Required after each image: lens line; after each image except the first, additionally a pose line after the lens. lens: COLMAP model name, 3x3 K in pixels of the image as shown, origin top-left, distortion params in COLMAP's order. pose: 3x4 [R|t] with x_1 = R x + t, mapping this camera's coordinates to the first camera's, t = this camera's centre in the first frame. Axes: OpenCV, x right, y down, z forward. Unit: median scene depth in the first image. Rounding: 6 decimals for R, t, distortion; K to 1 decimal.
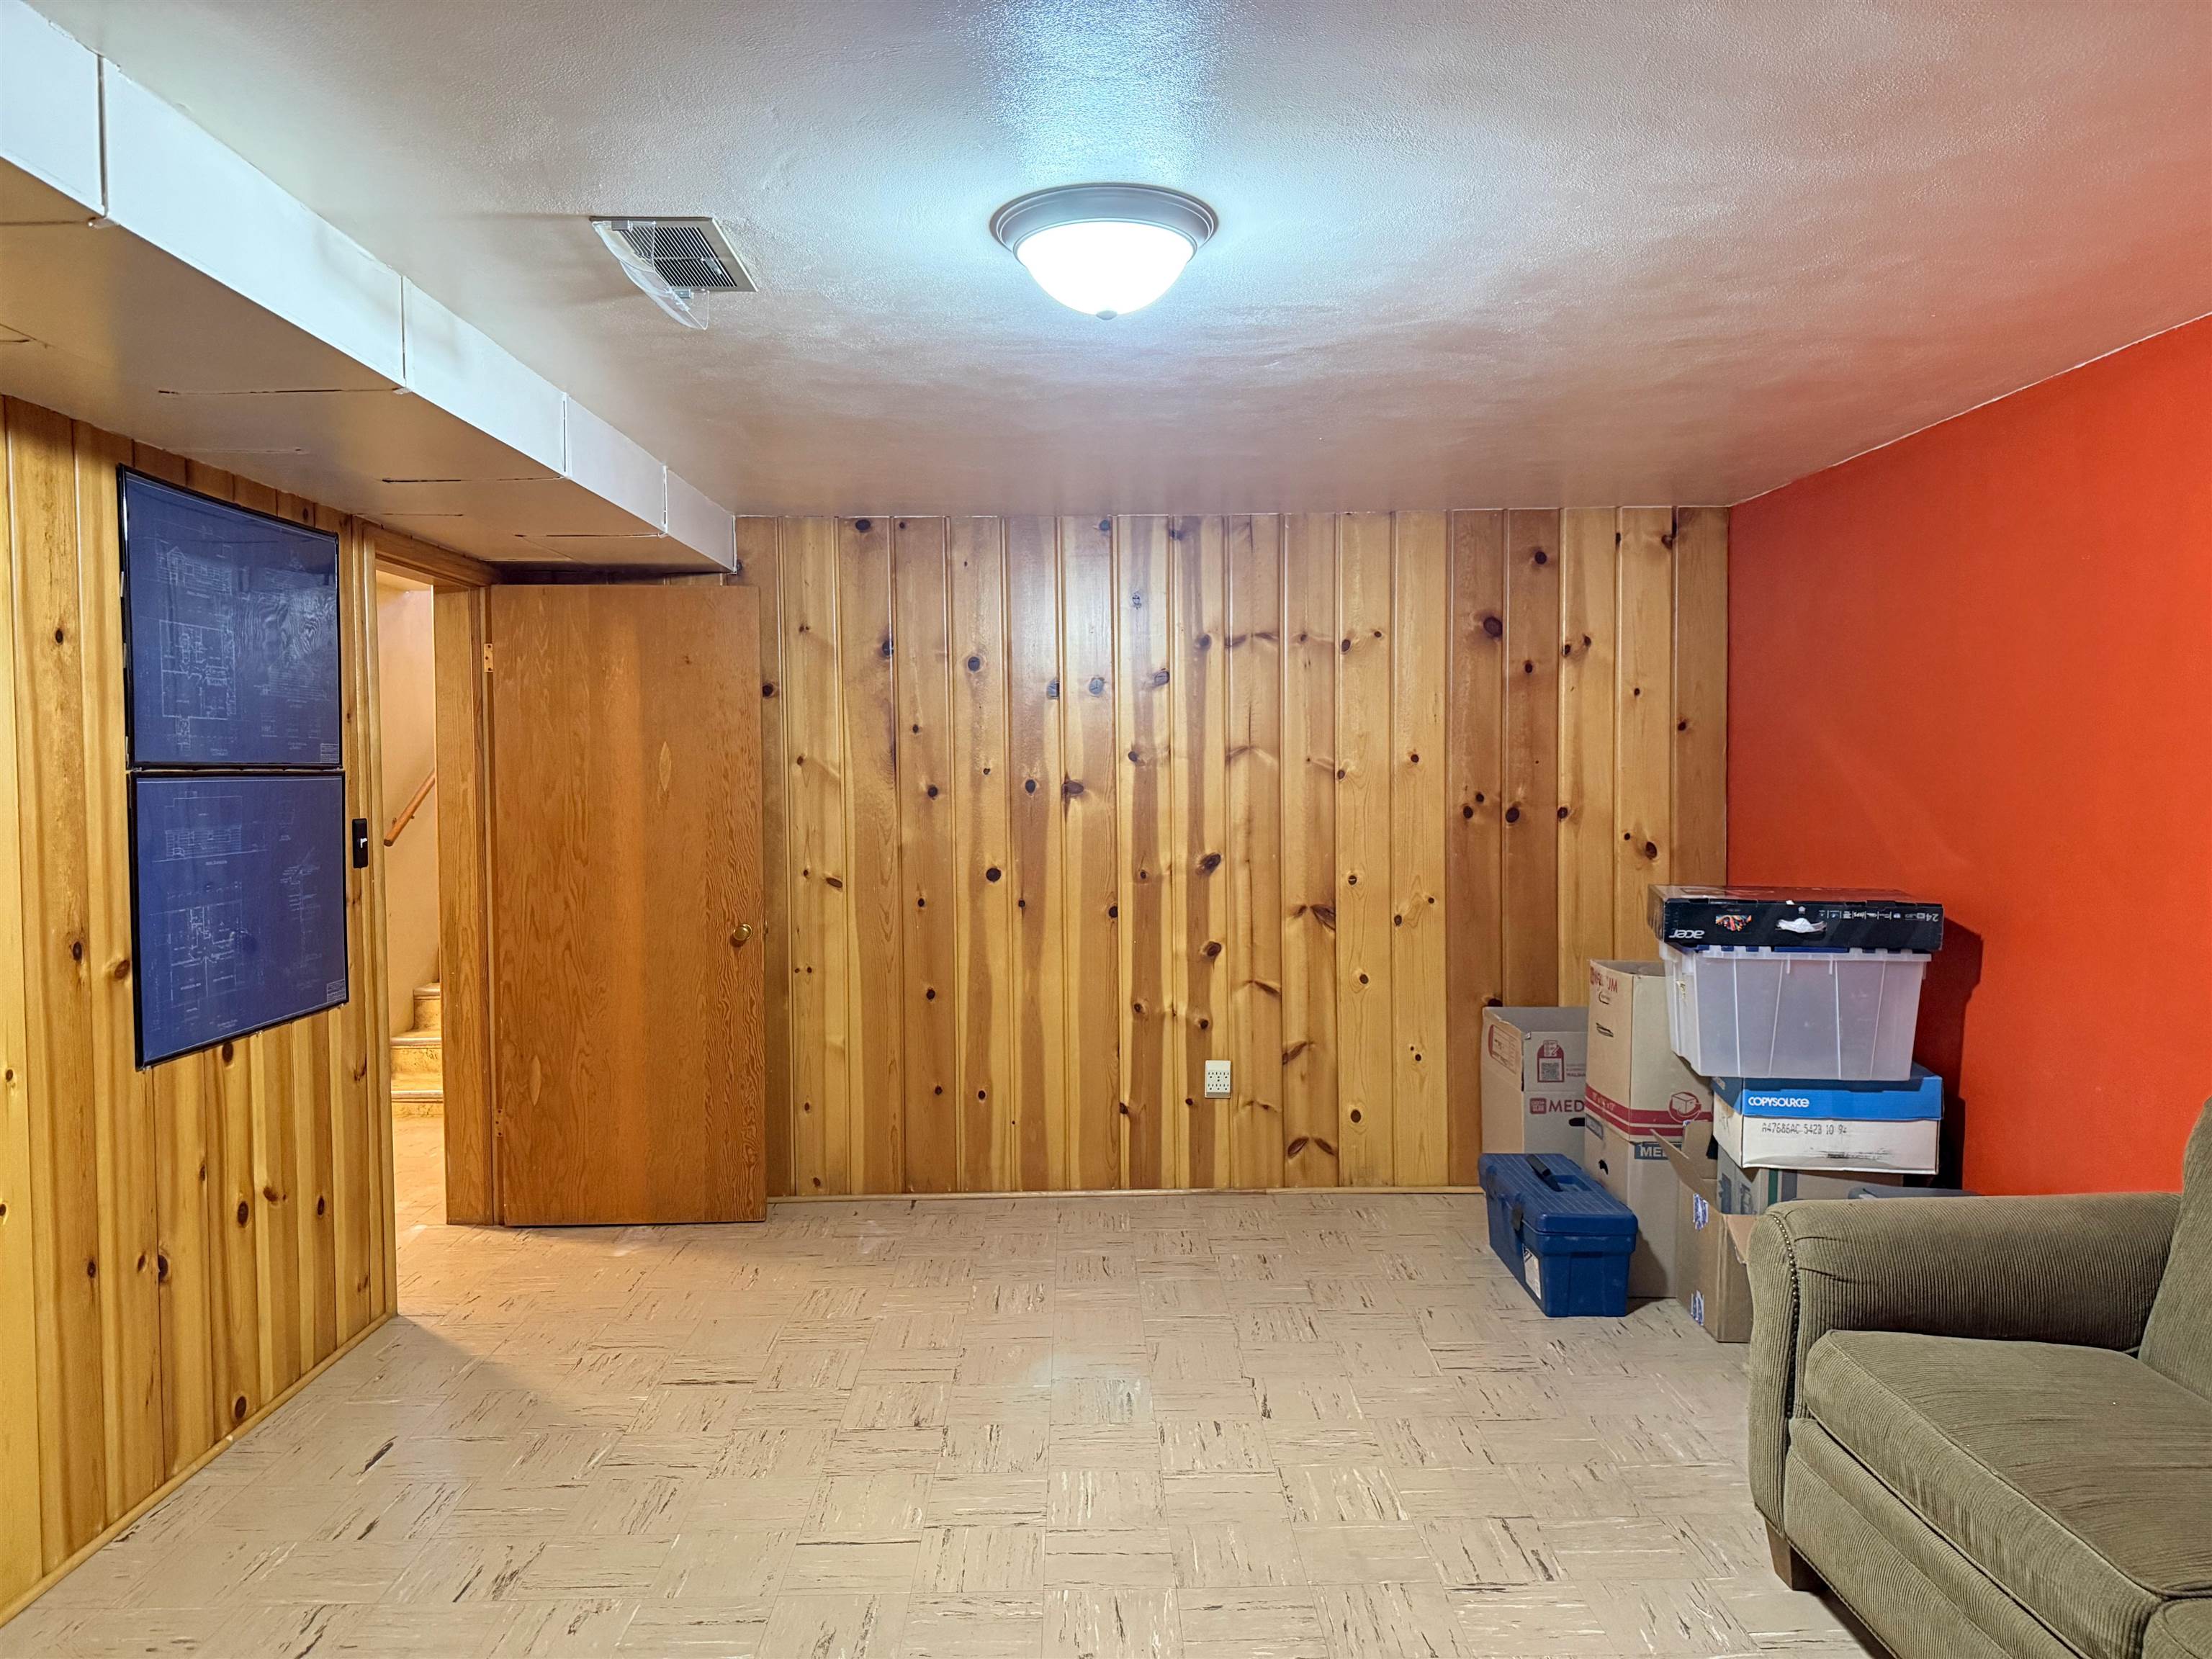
lens RADIAL K [[1577.6, 0, 1105.3], [0, 1577.6, 824.1], [0, 0, 1]] dist [-0.007183, -0.004385]
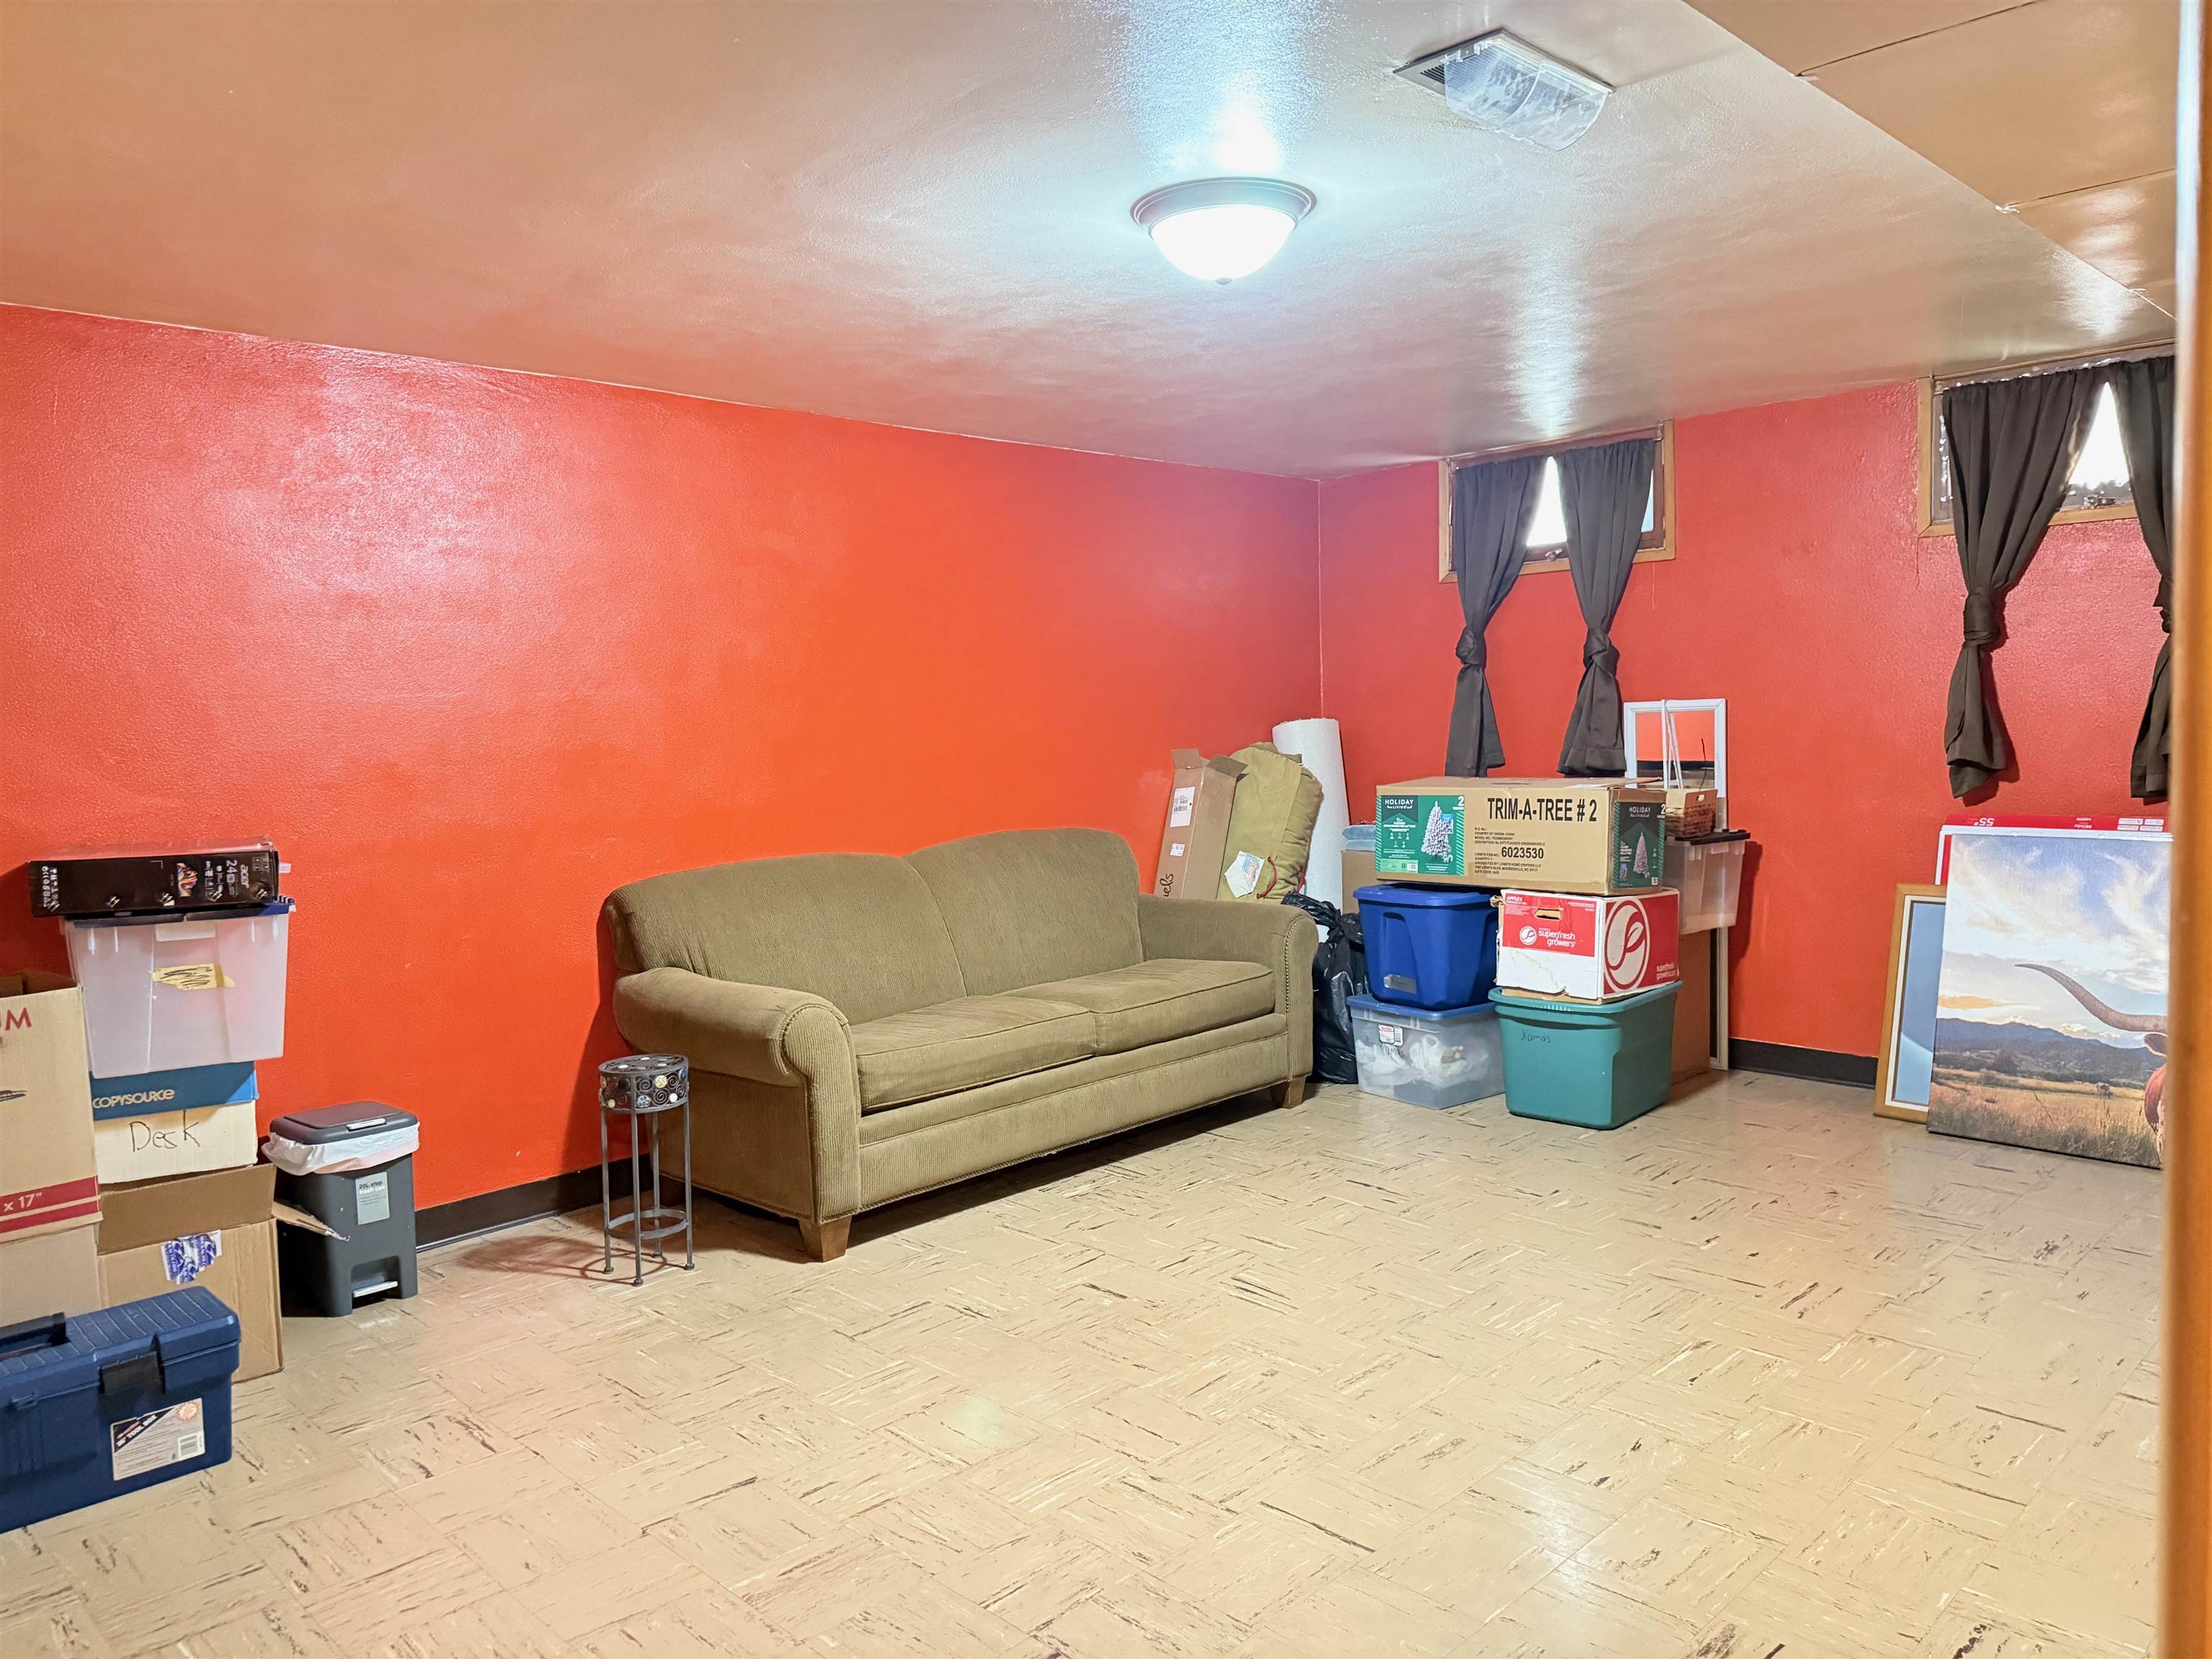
lens RADIAL K [[1577.6, 0, 1105.5], [0, 1577.6, 820.9], [0, 0, 1]] dist [-0.007183, -0.004385]
pose [[-0.693306, -0.019766, 0.720372, -0.667118], [0.064722, 0.993876, 0.089561, -0.016173], [-0.717731, 0.108717, -0.687782, 1.572812]]
